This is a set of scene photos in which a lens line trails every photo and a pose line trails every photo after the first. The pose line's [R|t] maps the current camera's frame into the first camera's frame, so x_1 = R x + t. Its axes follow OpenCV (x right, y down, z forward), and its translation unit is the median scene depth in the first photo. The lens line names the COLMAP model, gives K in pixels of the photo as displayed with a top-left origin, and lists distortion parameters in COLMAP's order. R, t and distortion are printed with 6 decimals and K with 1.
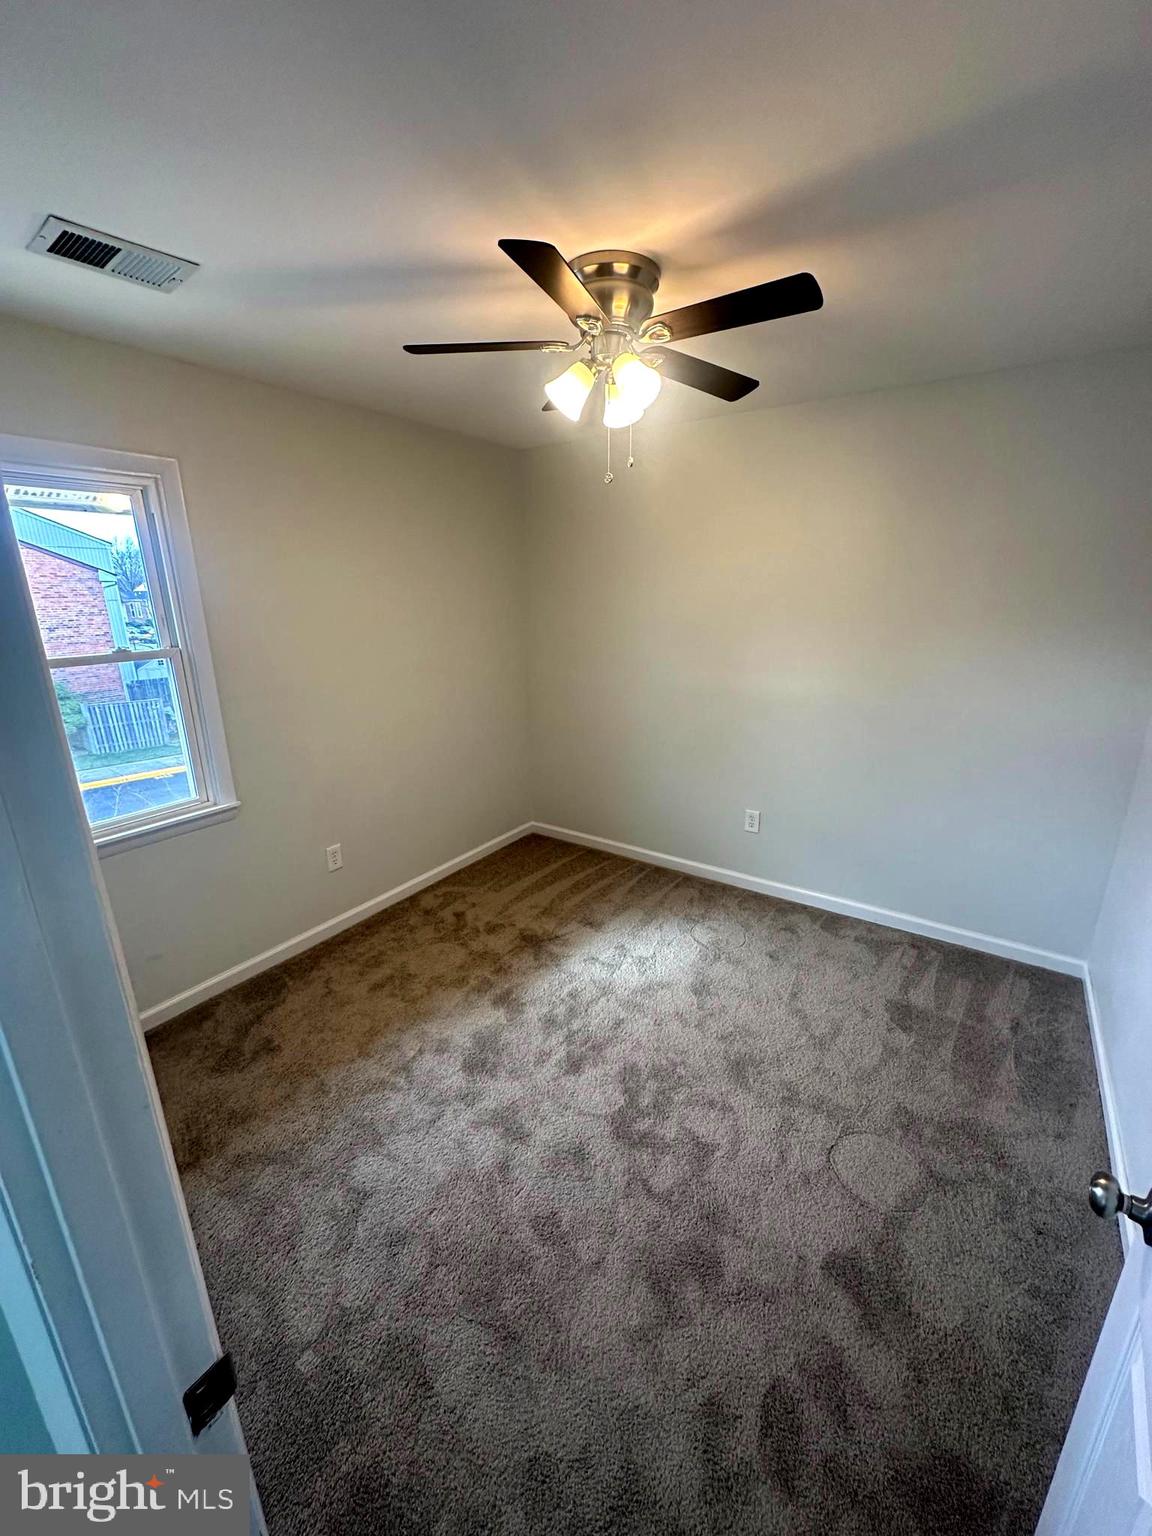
lens RADIAL K [[612.0, 0, 579.9], [0, 612.0, 765.0], [0, 0, 1]] dist [-0.001668, 0.000448]
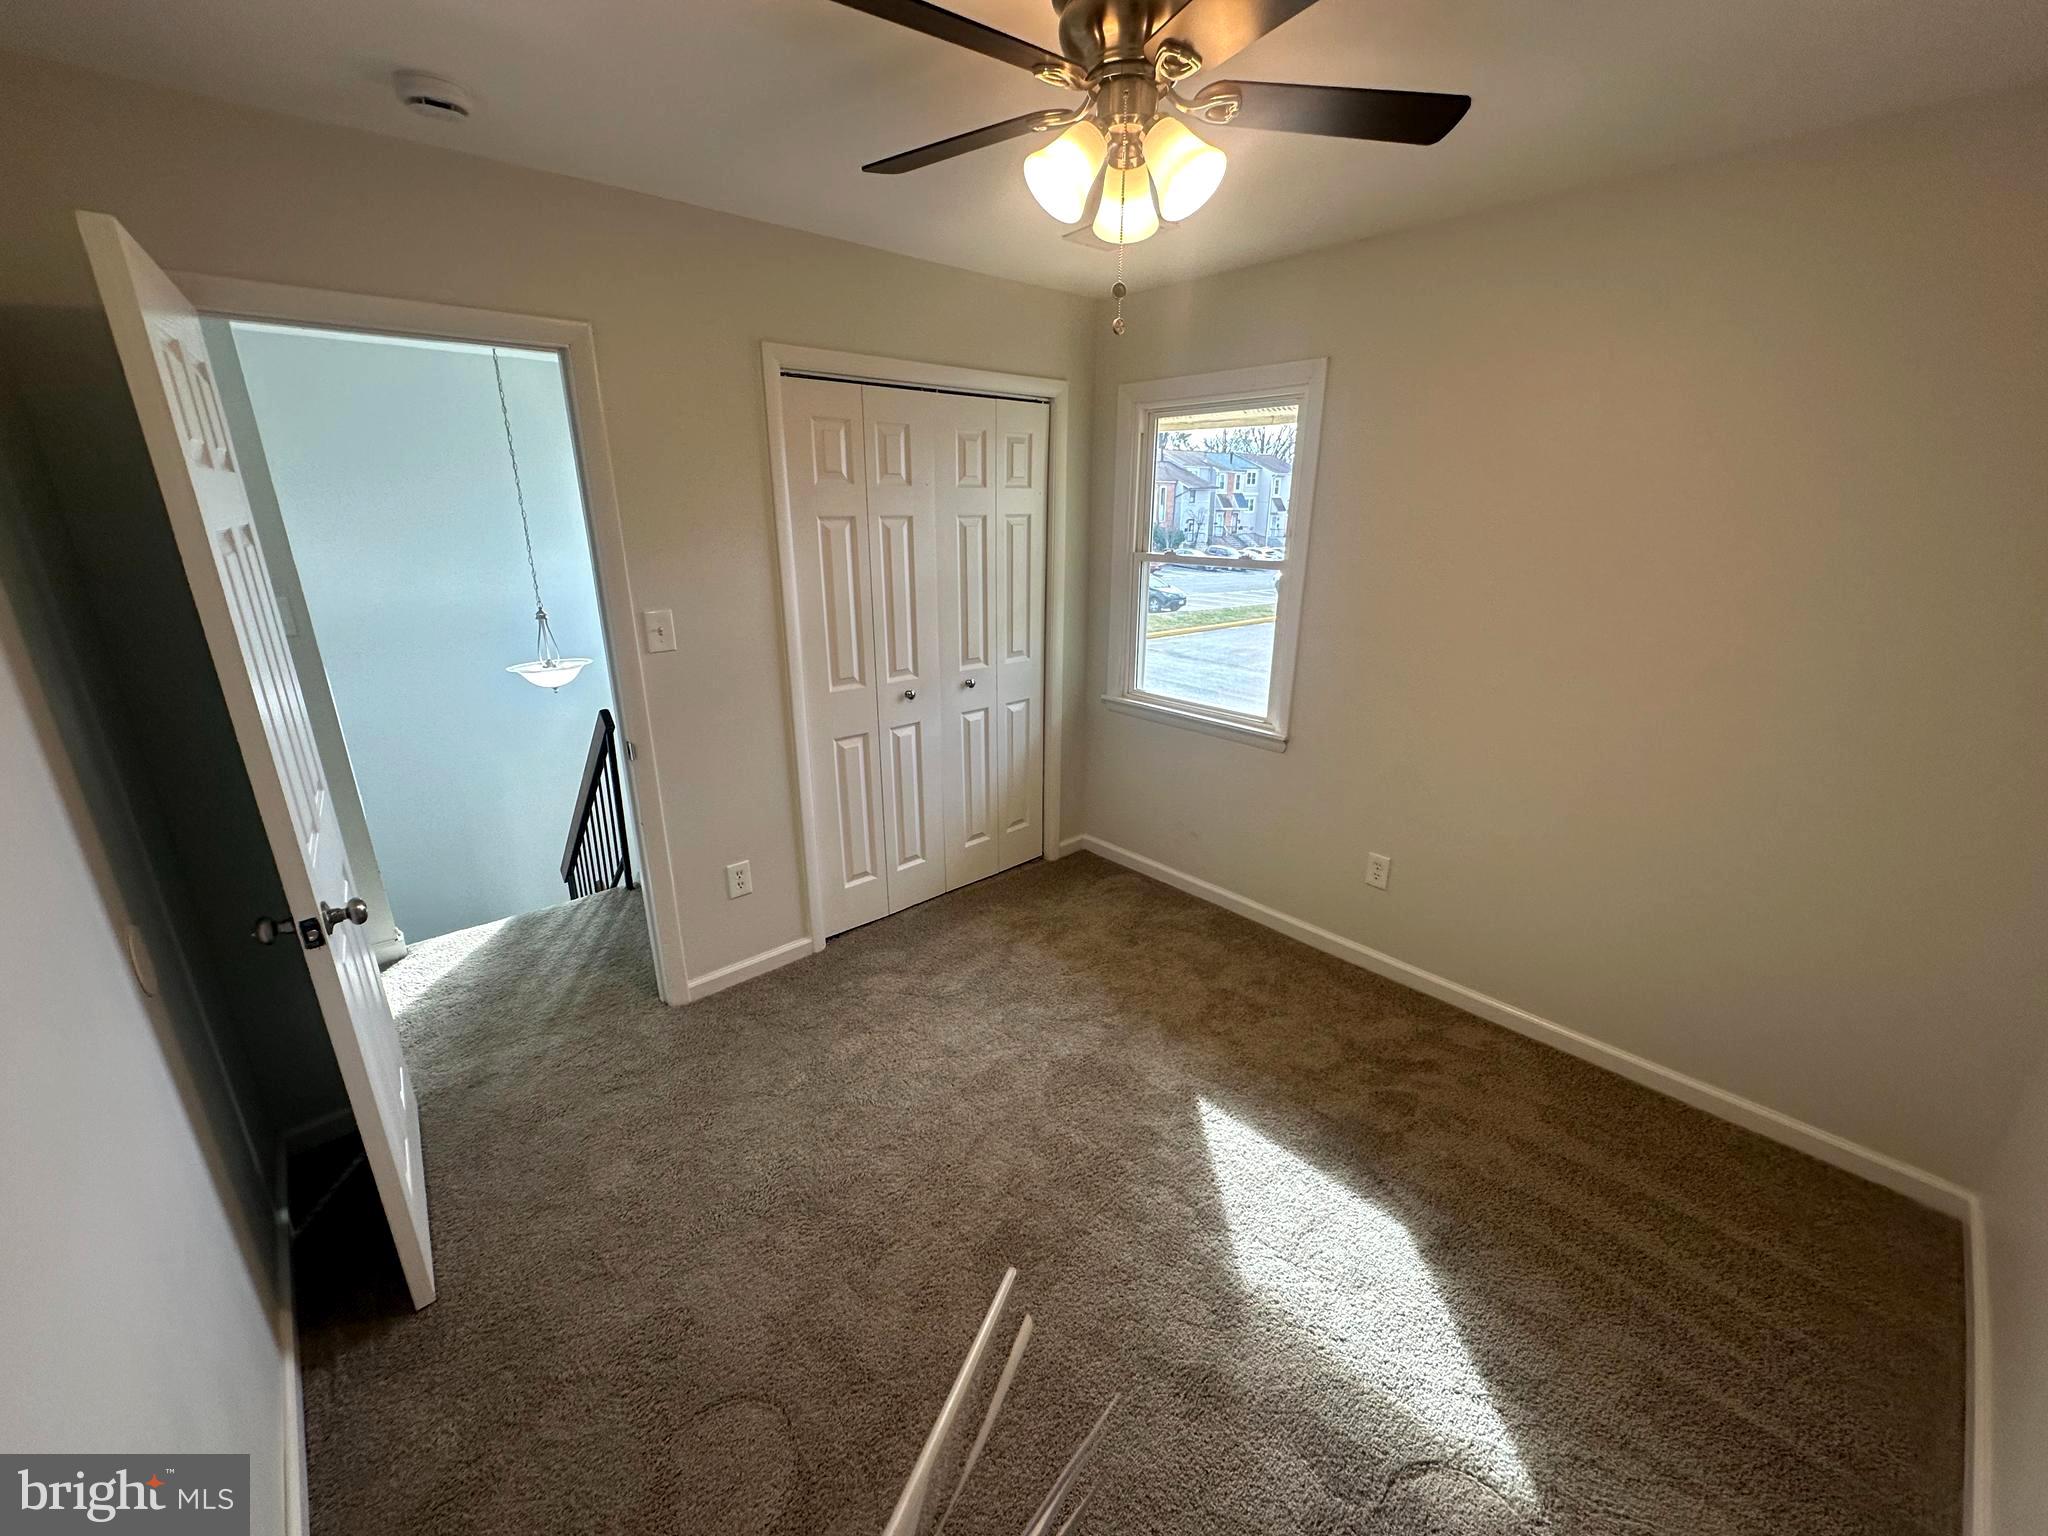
lens RADIAL K [[816.0, 0, 1028.5], [0, 816.0, 766.4], [0, 0, 1]] dist [-0.001668, 0.000448]
pose [[-0.228140, 0.316064, -0.920899, 0.535058], [-0.274759, 0.886499, 0.372326, -0.200791], [0.934055, 0.337968, -0.115405, 0.646722]]
